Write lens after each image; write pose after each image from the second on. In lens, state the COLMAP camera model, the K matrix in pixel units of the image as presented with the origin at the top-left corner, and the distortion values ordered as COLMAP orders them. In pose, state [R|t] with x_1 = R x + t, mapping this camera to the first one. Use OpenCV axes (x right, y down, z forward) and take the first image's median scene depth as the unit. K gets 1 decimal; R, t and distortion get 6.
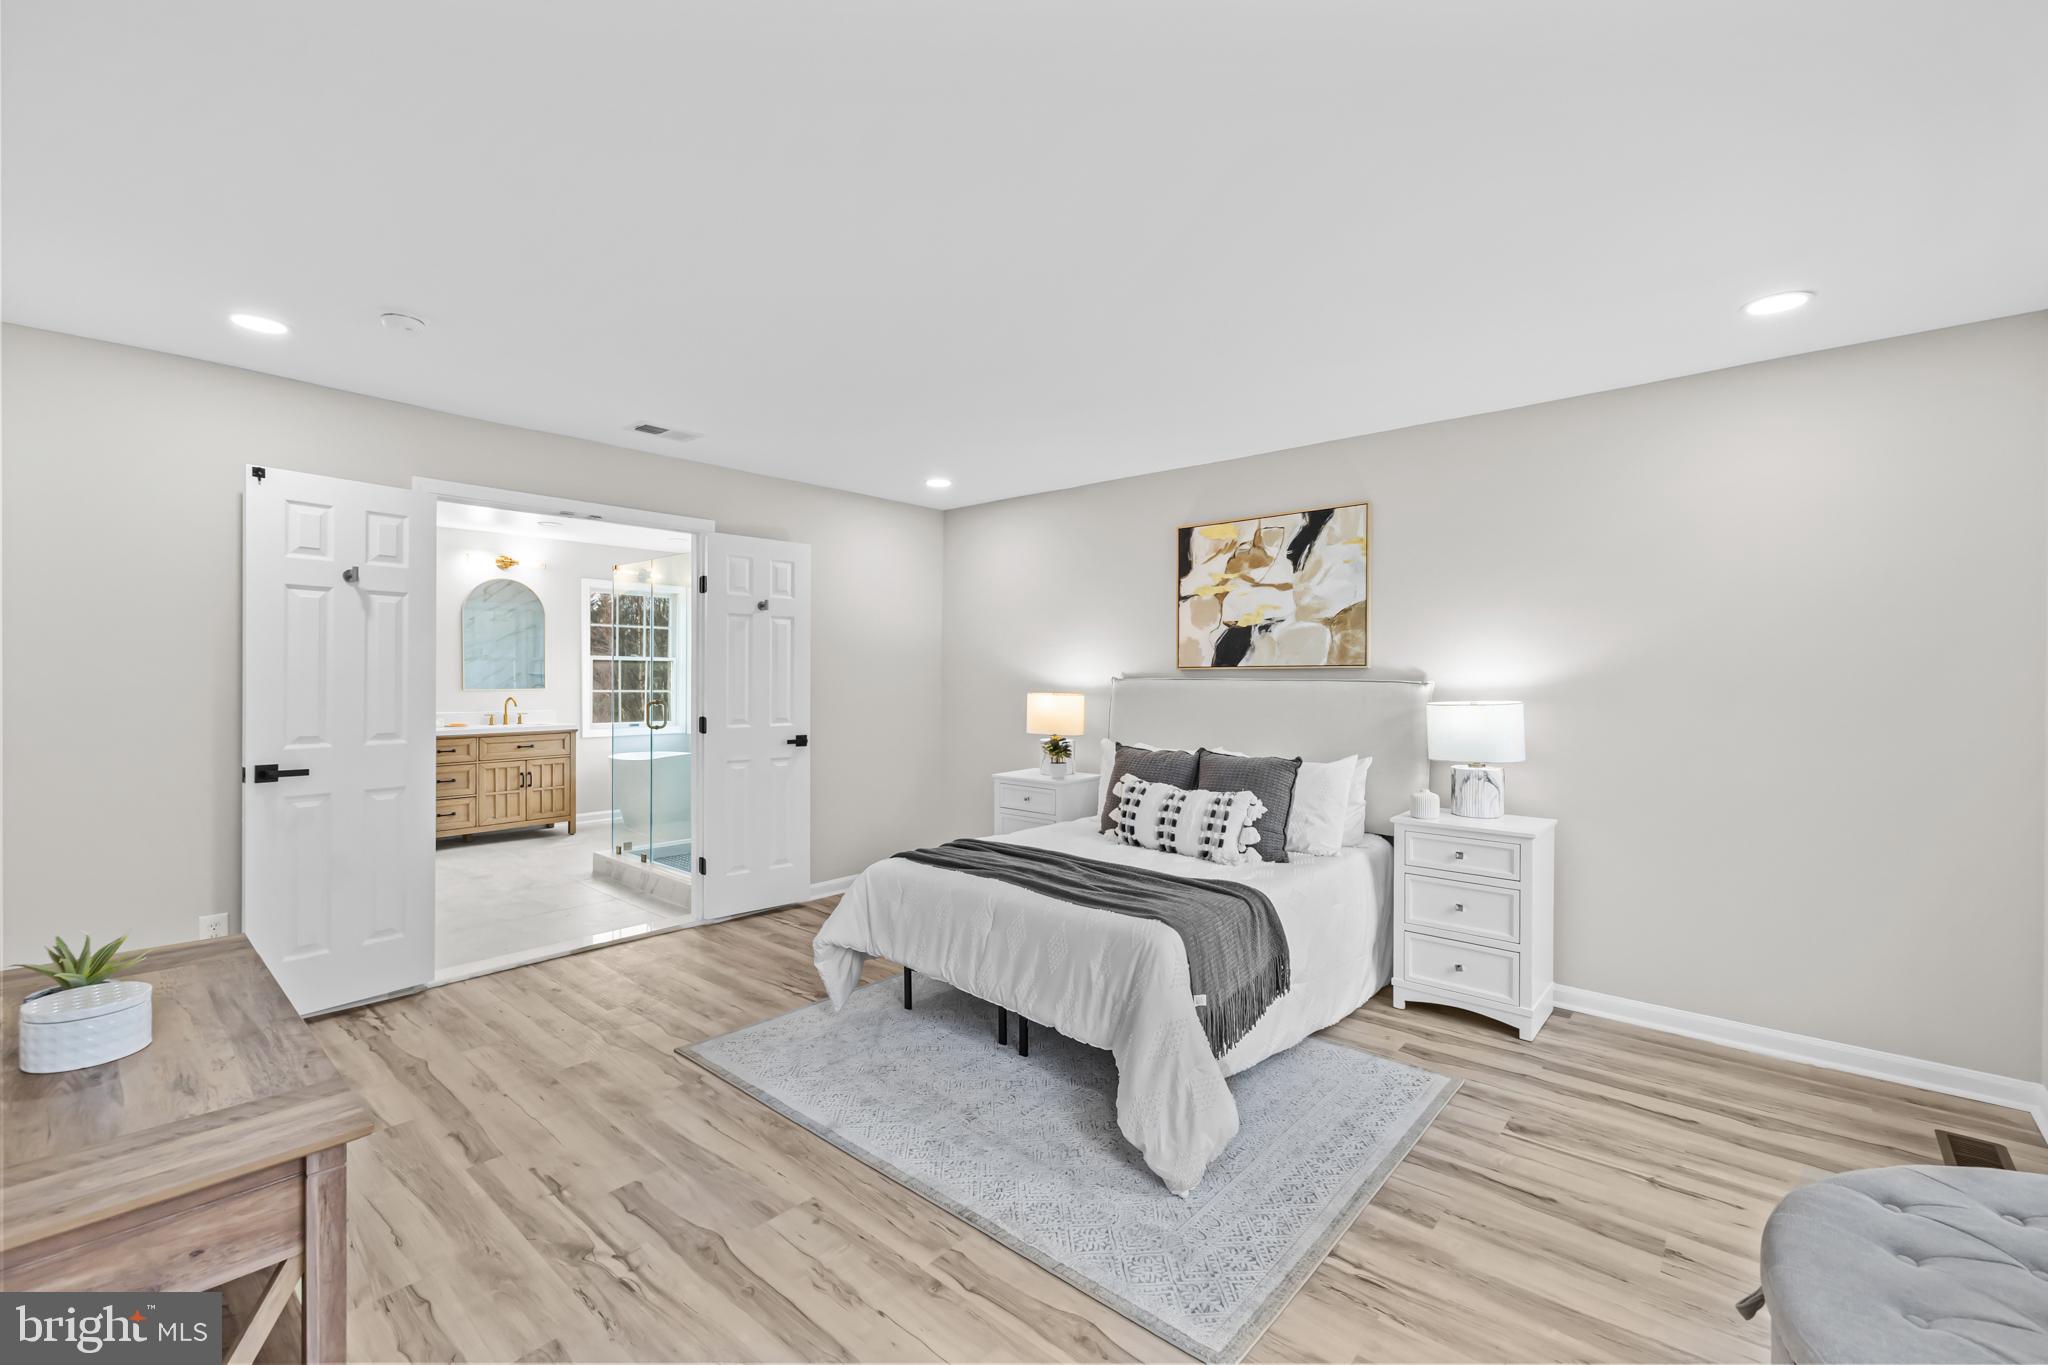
lens RADIAL K [[865.2, 0, 1024.1], [0, 865.2, 681.8], [0, 0, 1]] dist [0.002560, -0.000550]
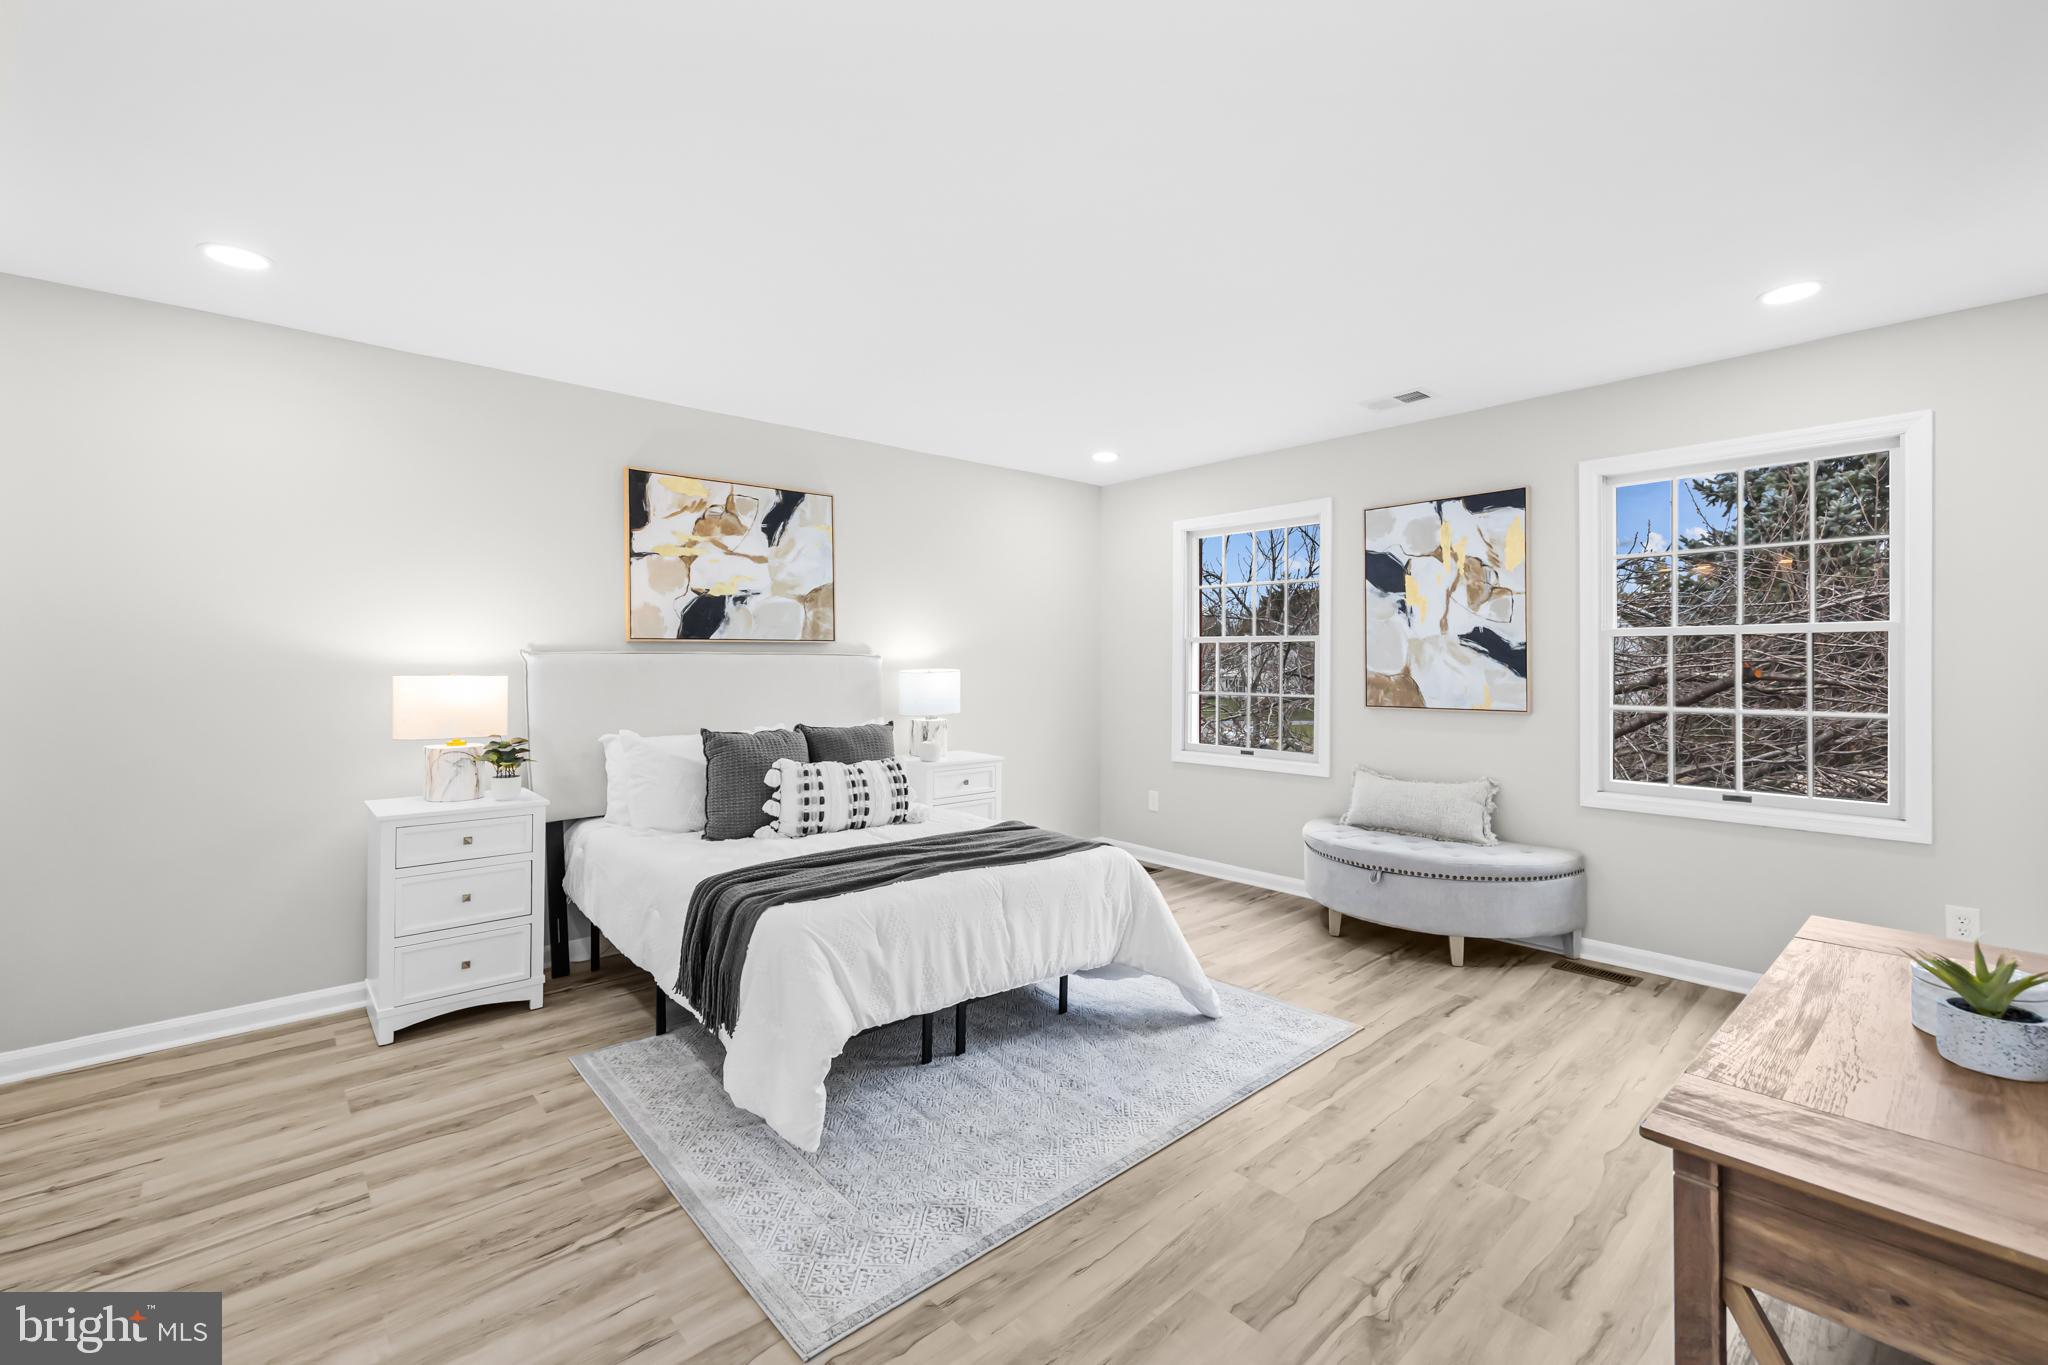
lens RADIAL K [[865.2, 0, 1026.5], [0, 865.2, 666.3], [0, 0, 1]] dist [0.002560, -0.000550]
pose [[0.115100, -0.008260, 0.993320, -0.655749], [0.008007, 0.999941, 0.007388, 0.007526], [-0.993322, 0.007103, 0.115159, 0.590430]]
